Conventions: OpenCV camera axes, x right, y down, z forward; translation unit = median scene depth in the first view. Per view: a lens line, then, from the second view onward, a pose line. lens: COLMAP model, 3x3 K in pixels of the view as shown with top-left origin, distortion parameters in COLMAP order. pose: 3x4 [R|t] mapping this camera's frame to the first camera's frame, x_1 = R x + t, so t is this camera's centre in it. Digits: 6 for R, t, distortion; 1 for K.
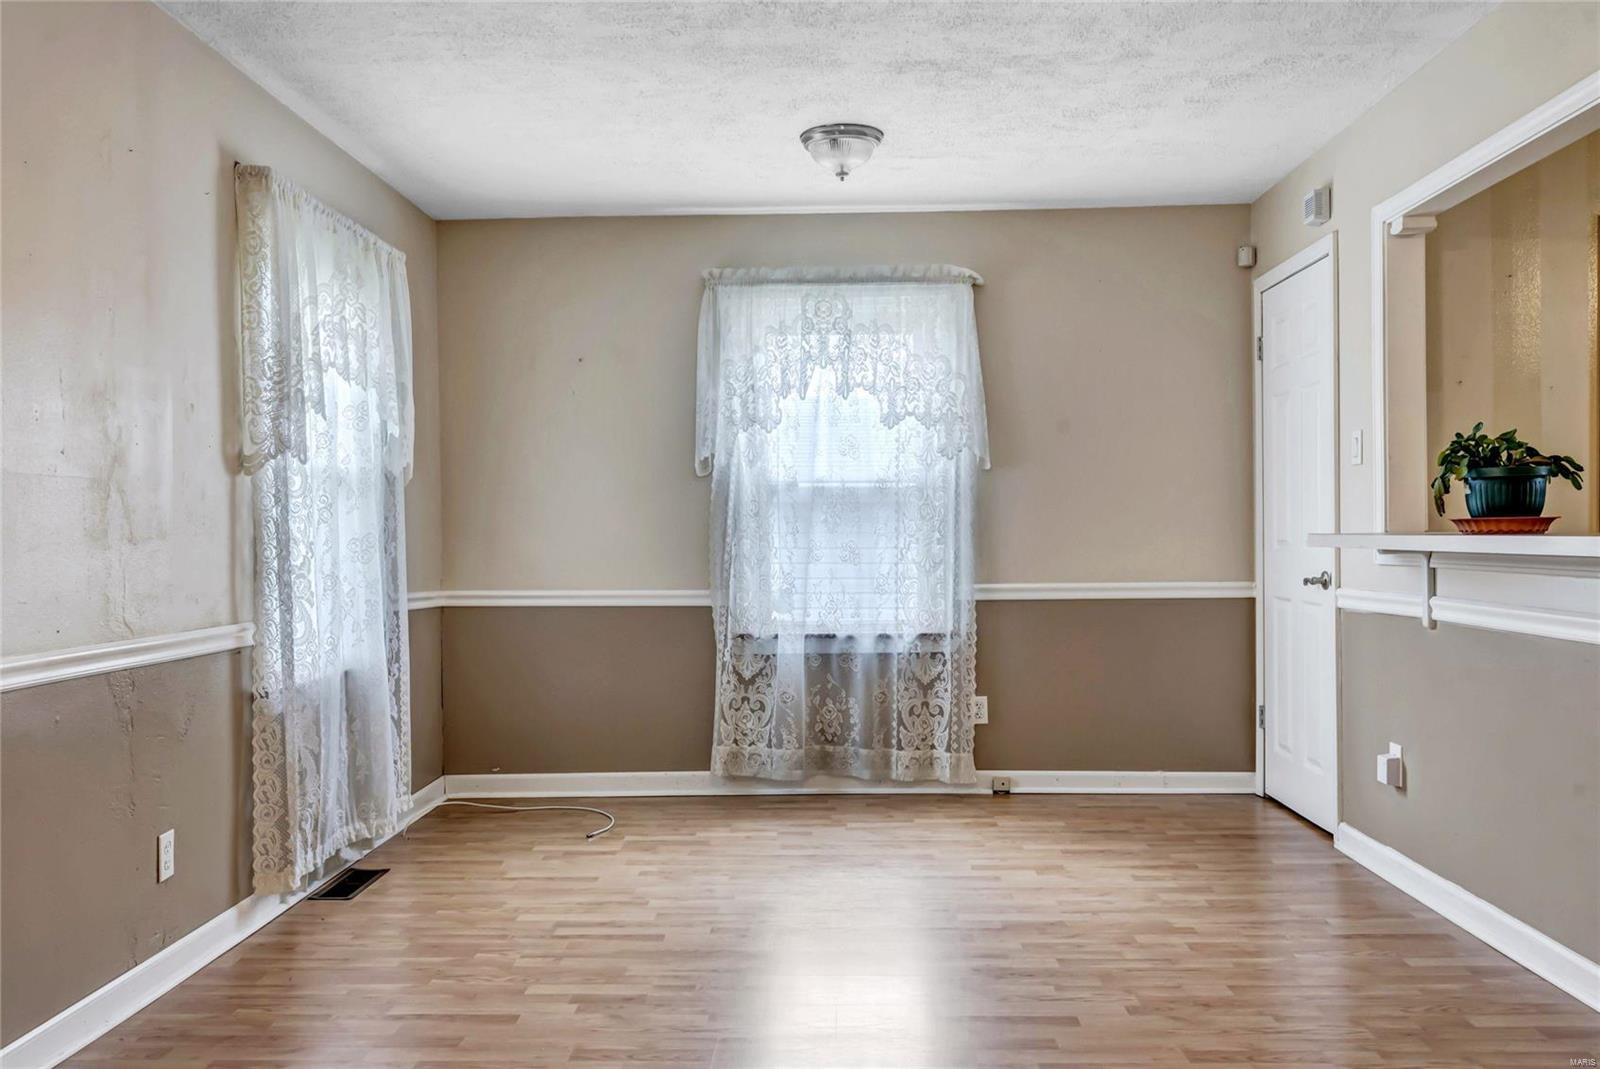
lens RADIAL K [[1233.9, 0, 799.1], [0, 1233.9, 556.9], [0, 0, 1]] dist [0.040977, -0.001419]
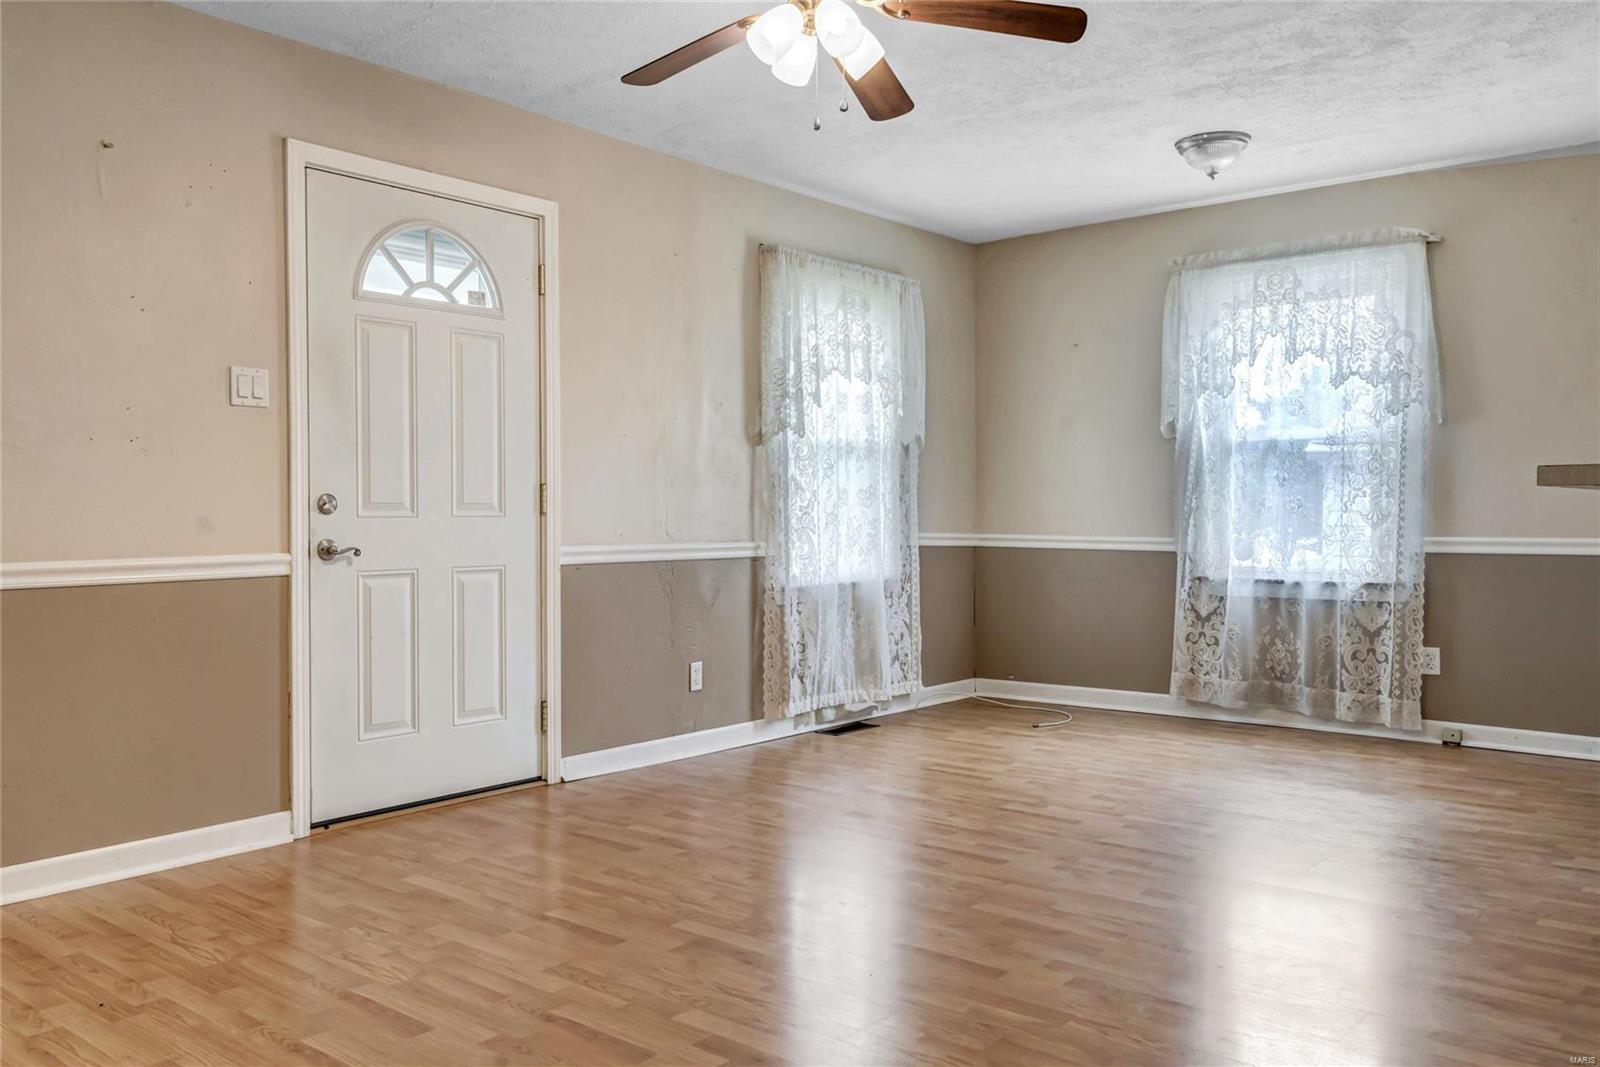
lens RADIAL K [[1233.9, 0, 799.1], [0, 1233.9, 555.9], [0, 0, 1]] dist [0.040977, -0.001419]
pose [[0.794305, 0.031116, -0.606722, 0.357893], [-0.017875, 0.999452, 0.027856, 0.018498], [0.607257, -0.011281, 0.794426, -0.132542]]
